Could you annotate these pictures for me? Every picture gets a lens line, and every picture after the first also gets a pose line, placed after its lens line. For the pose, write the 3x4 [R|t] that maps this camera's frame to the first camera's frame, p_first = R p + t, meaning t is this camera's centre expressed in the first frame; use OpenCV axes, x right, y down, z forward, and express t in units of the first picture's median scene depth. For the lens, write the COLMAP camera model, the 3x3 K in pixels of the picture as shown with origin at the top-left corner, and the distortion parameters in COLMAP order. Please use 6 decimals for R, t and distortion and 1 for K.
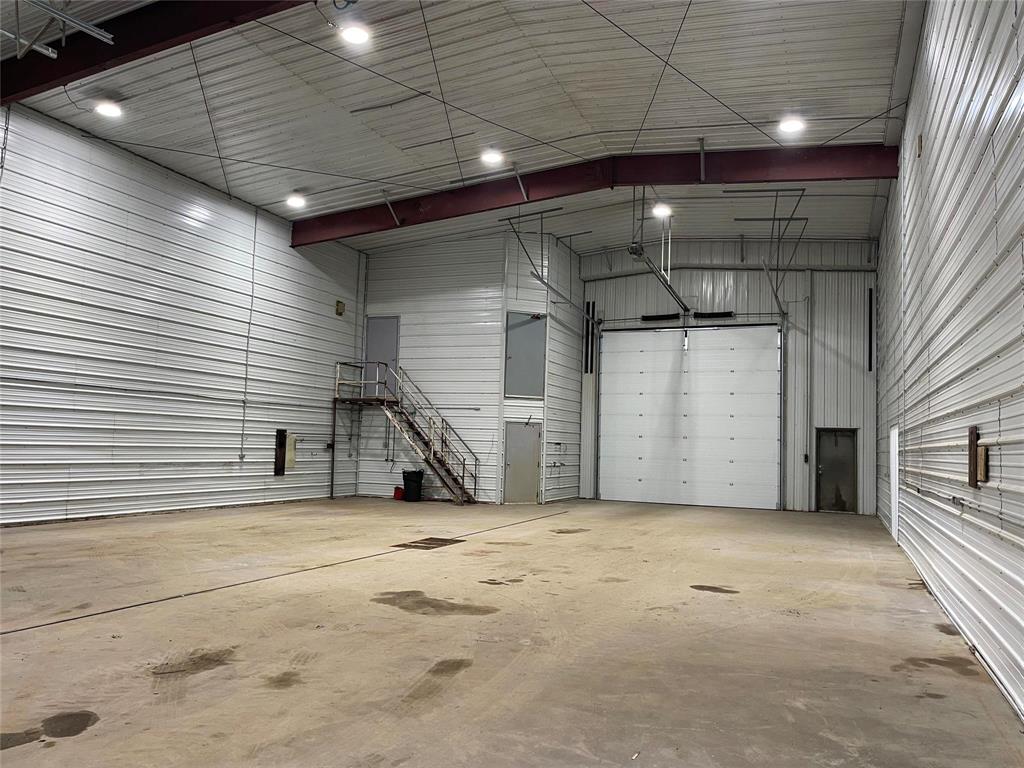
lens RADIAL K [[776.8, 0, 512.0], [0, 776.8, 384.0], [0, 0, 1]] dist [0.069181, -0.075499]
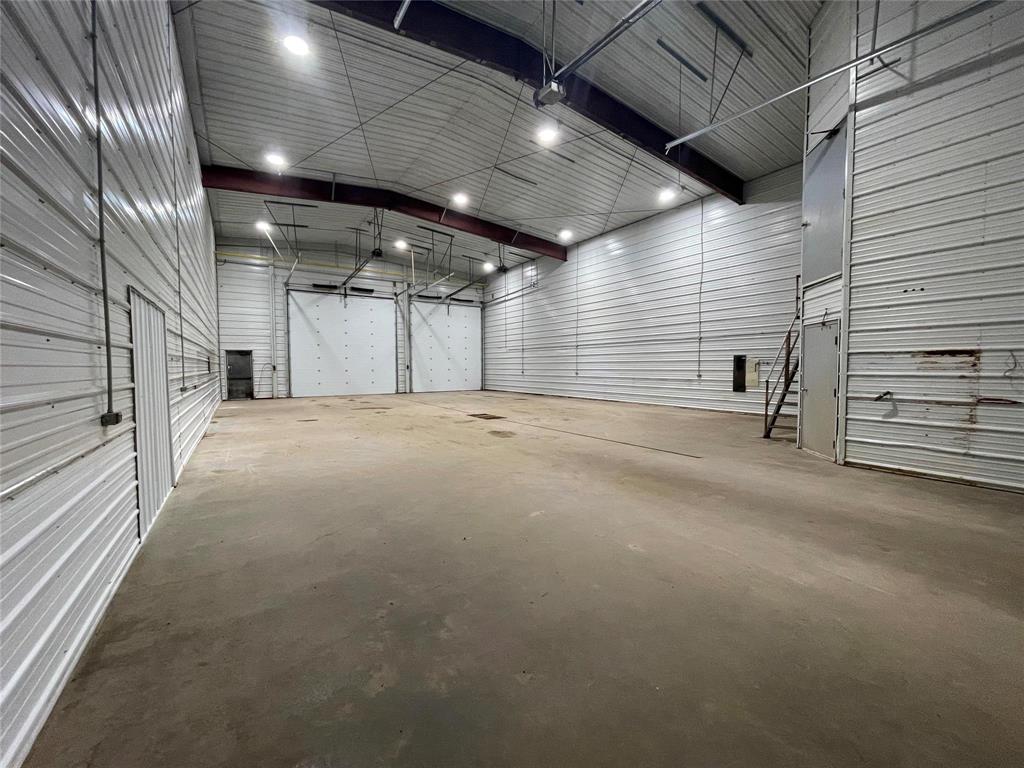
lens RADIAL K [[414.4, 0, 512.0], [0, 414.4, 384.0], [0, 0, 1]] dist [0.019860, -0.000097]
pose [[-0.561294, 0.004053, -0.827607, 0.468781], [0.048614, 0.998423, -0.028081, 0.106469], [0.826188, -0.055995, -0.560605, 1.085983]]
